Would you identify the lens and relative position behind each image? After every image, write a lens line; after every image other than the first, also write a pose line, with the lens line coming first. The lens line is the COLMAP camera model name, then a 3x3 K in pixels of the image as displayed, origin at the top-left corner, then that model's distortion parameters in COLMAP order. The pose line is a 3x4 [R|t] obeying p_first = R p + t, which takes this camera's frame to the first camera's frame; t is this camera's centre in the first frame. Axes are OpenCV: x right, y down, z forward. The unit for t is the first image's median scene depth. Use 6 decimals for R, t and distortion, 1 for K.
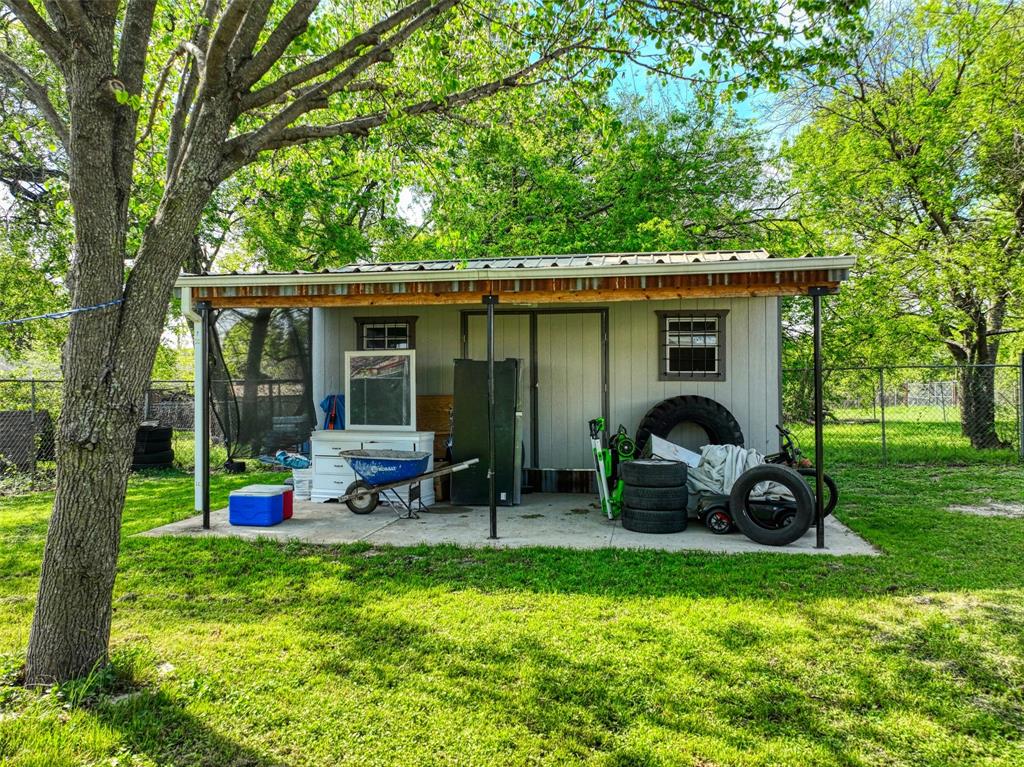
lens RADIAL K [[729.0, 0, 512.0], [0, 729.0, 383.5], [0, 0, 1]] dist [-0.005825, 0.003958]
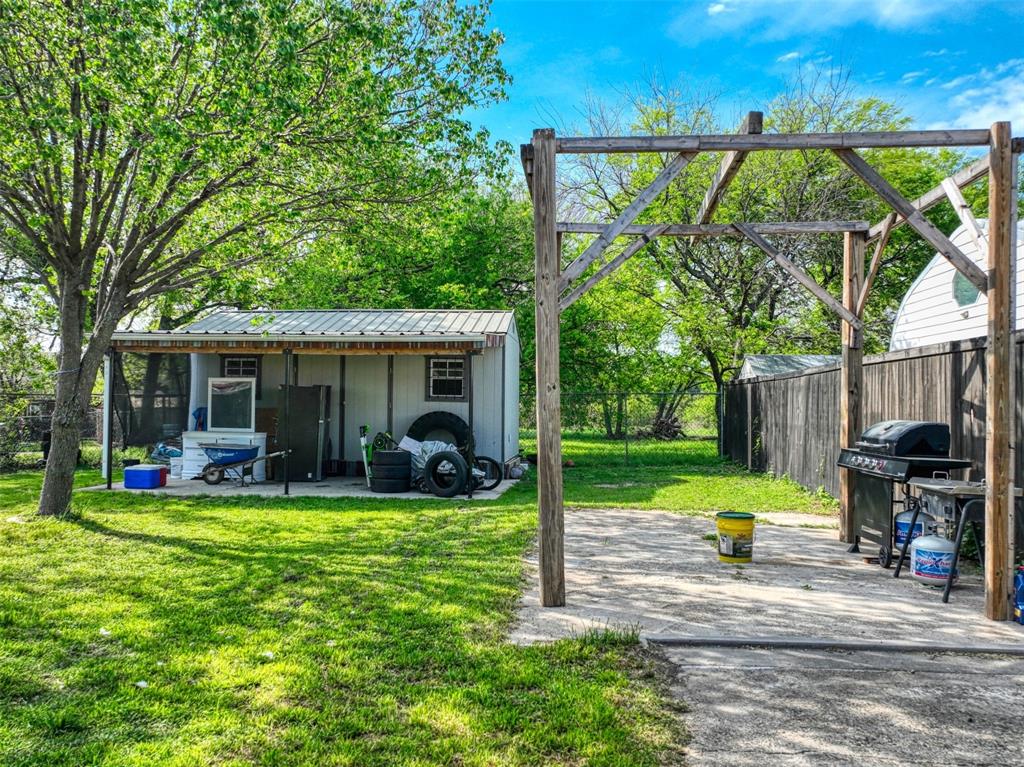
lens RADIAL K [[803.8, 0, 512.0], [0, 803.8, 383.5], [0, 0, 1]] dist [-0.005291, -0.007622]
pose [[0.997384, 0.018582, 0.069856, 0.294057], [-0.017312, 0.999674, -0.018752, -0.013675], [-0.070182, 0.017494, 0.997381, -0.722070]]
